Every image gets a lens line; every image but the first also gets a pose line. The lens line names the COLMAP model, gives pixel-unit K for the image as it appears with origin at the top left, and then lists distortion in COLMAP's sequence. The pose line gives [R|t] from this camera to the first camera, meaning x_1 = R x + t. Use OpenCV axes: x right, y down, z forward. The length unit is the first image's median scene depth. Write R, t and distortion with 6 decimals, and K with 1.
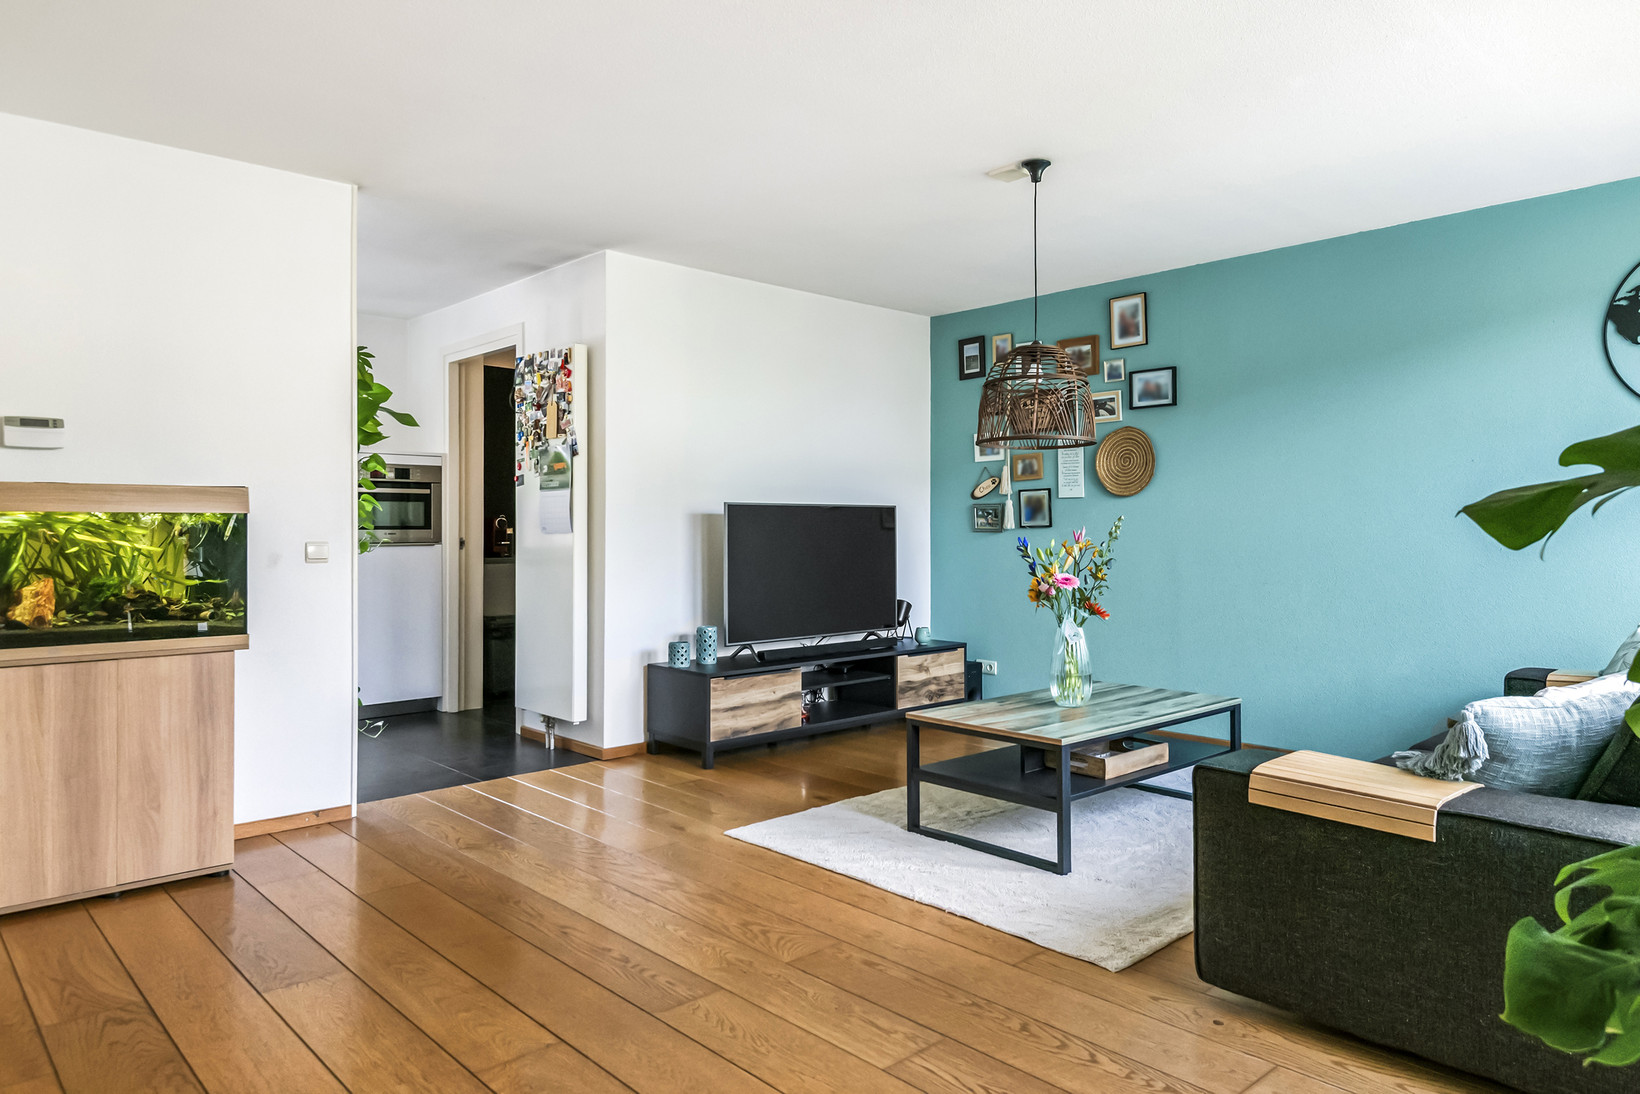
lens RADIAL K [[1061.9, 0, 830.6], [0, 1061.9, 522.0], [0, 0, 1]] dist [0.017147, -0.004239]
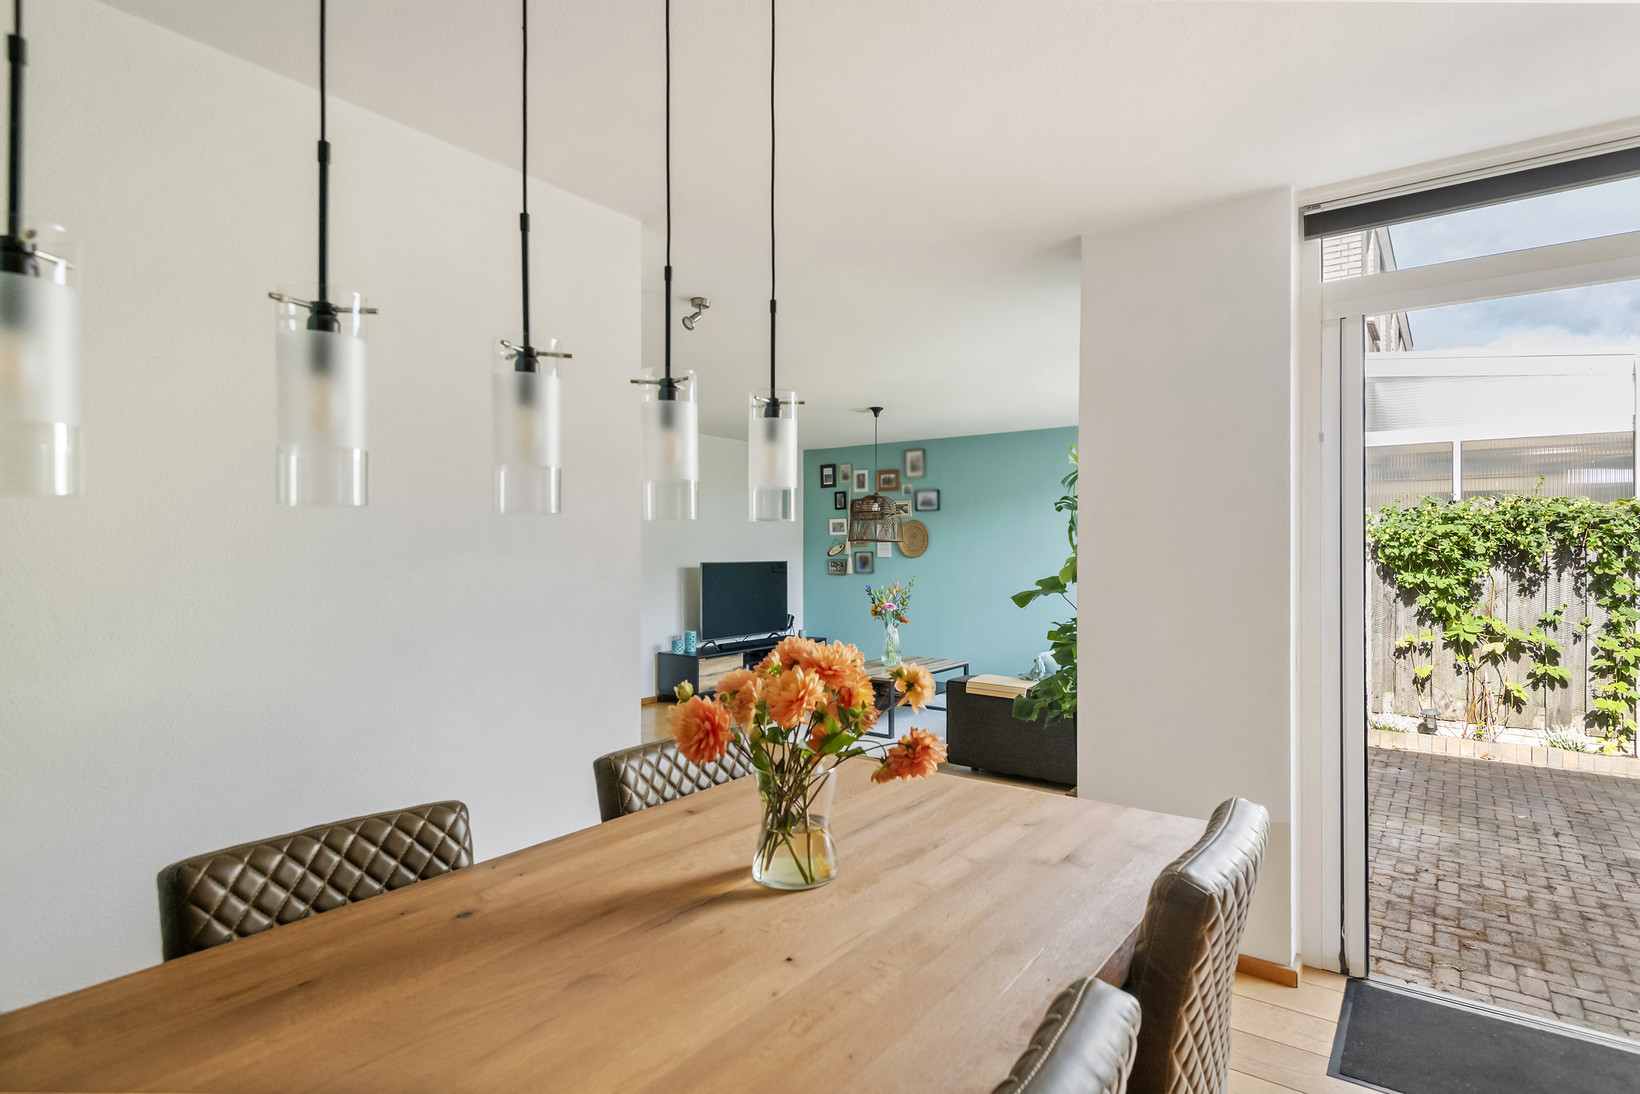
lens RADIAL K [[844.2, 0, 827.4], [0, 844.2, 555.1], [0, 0, 1]] dist [0.003360, 0.000358]
pose [[0.982902, 0.000933, 0.184127, -0.157232], [-0.002880, 0.999943, 0.010306, -0.047592], [-0.184107, -0.010660, 0.982848, -0.468617]]
